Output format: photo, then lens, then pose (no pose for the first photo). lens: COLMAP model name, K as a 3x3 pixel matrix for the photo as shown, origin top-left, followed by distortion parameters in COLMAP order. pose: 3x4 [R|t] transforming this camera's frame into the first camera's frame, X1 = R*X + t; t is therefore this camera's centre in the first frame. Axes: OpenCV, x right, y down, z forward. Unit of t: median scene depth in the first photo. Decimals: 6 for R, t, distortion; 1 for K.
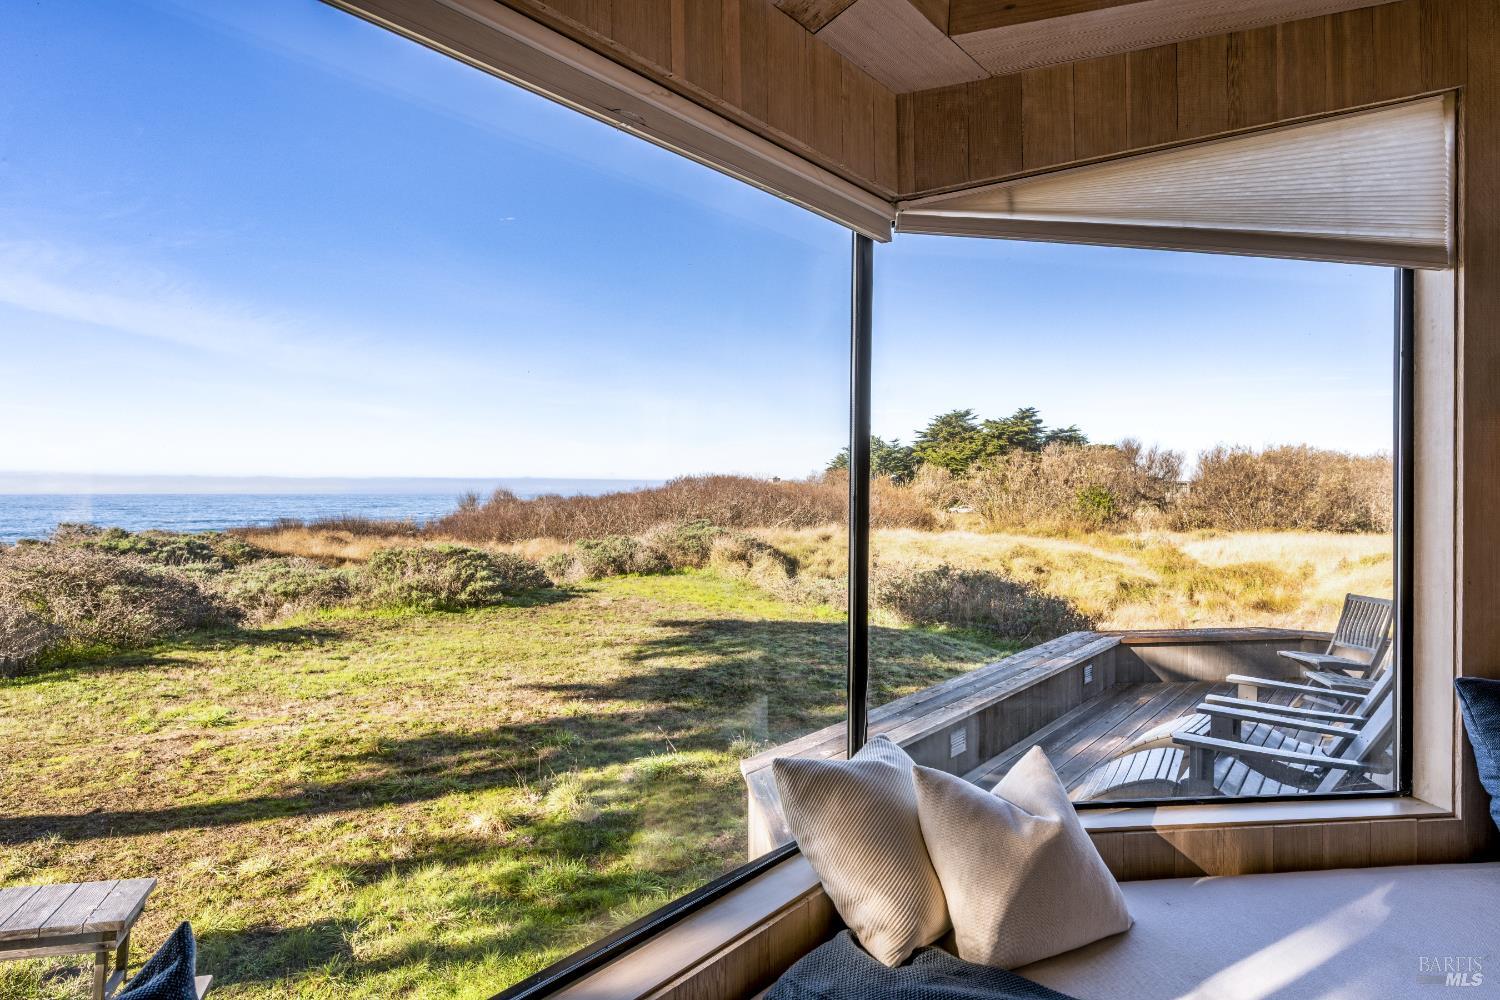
lens RADIAL K [[875.4, 0, 716.8], [0, 875.4, 497.9], [0, 0, 1]] dist [0.007426, 0.000014]
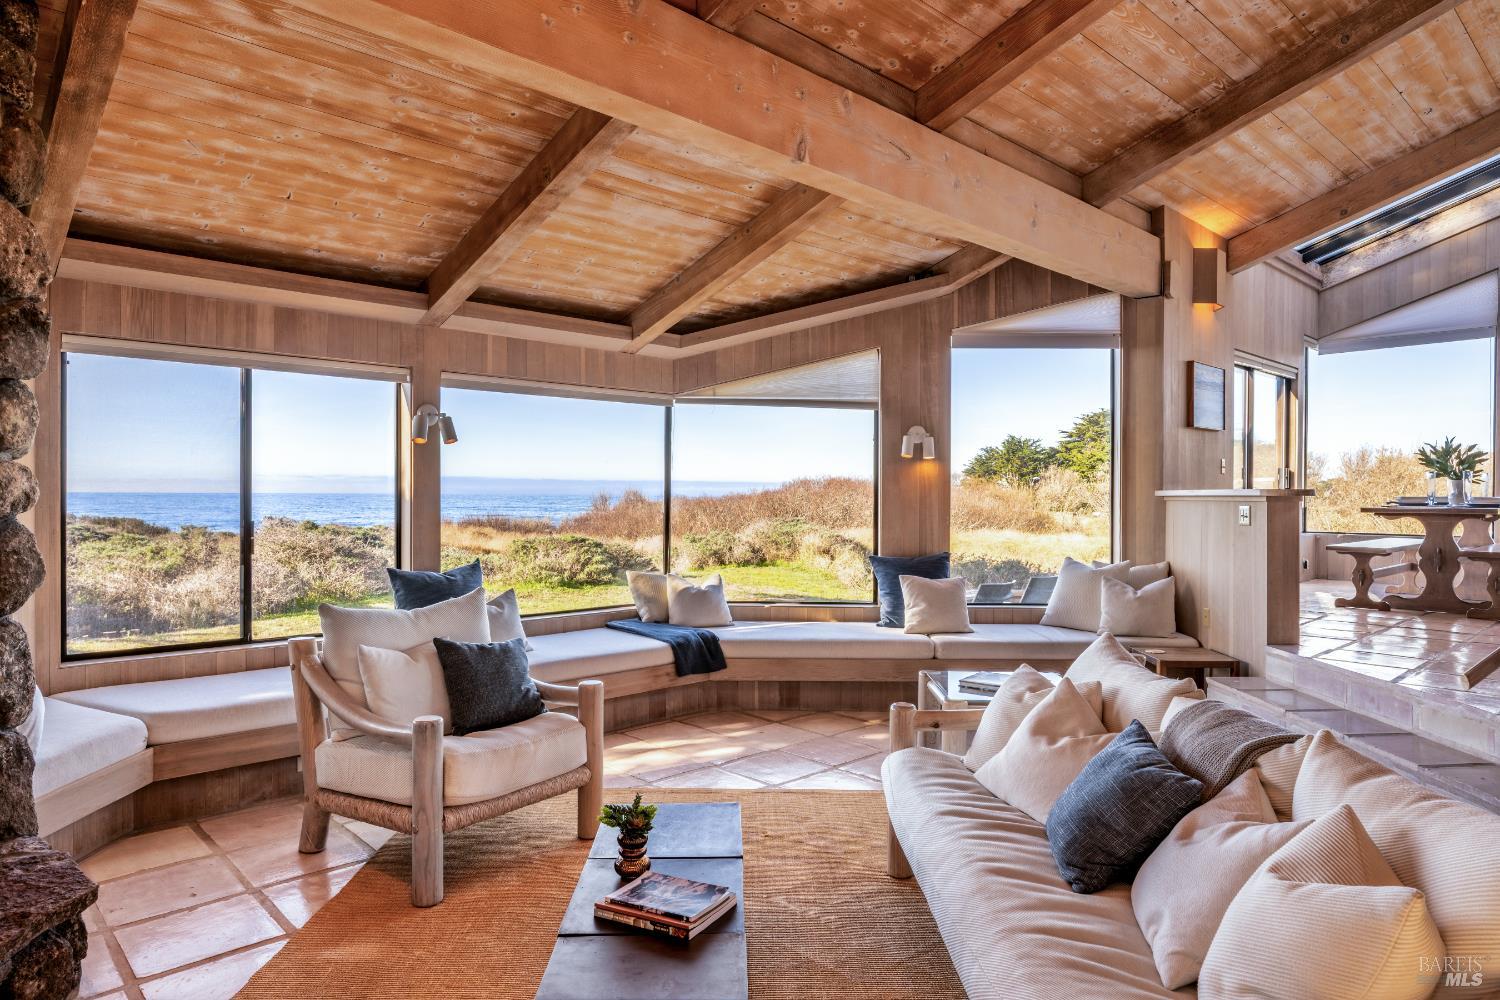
lens RADIAL K [[936.5, 0, 757.2], [0, 936.5, 502.1], [0, 0, 1]] dist [0.002576, -0.003807]
pose [[0.992733, 0.005031, -0.120235, 0.083706], [-0.004858, 0.999987, 0.001729, 0.002838], [0.120242, -0.001132, 0.992744, -0.207144]]
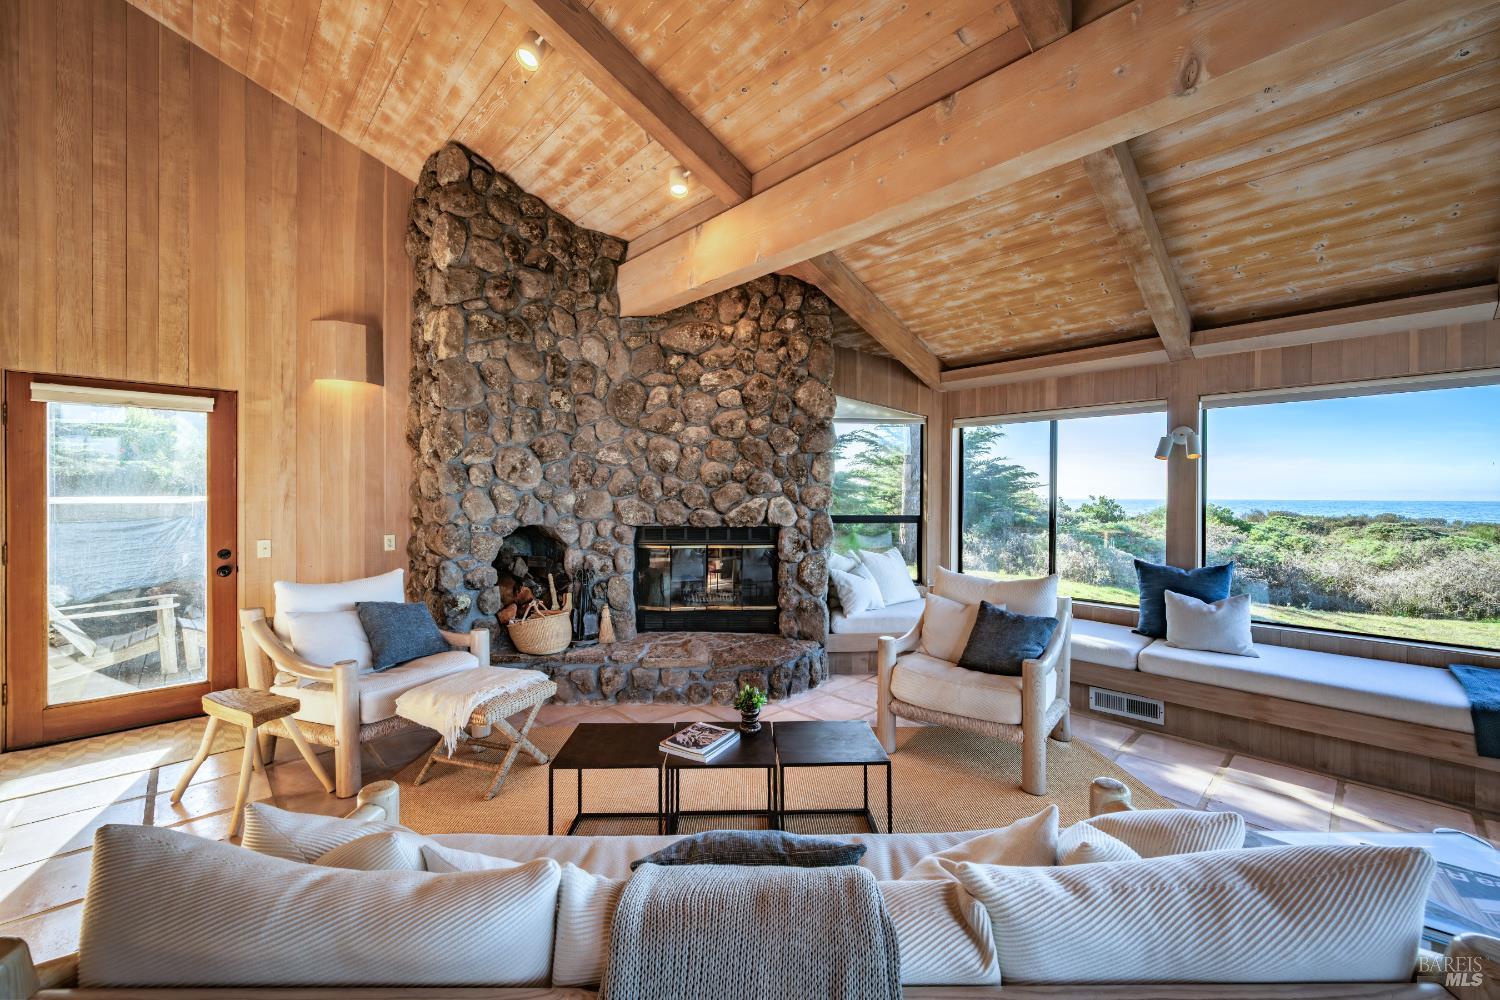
lens RADIAL K [[594.5, 0, 752.2], [0, 594.5, 496.4], [0, 0, 1]] dist [-0.001313, 0.000520]
pose [[-0.140952, 0.000037, -0.990016, 0.171030], [-0.012576, 0.999919, 0.001828, 0.001450], [0.989937, 0.012708, -0.140940, -0.079236]]
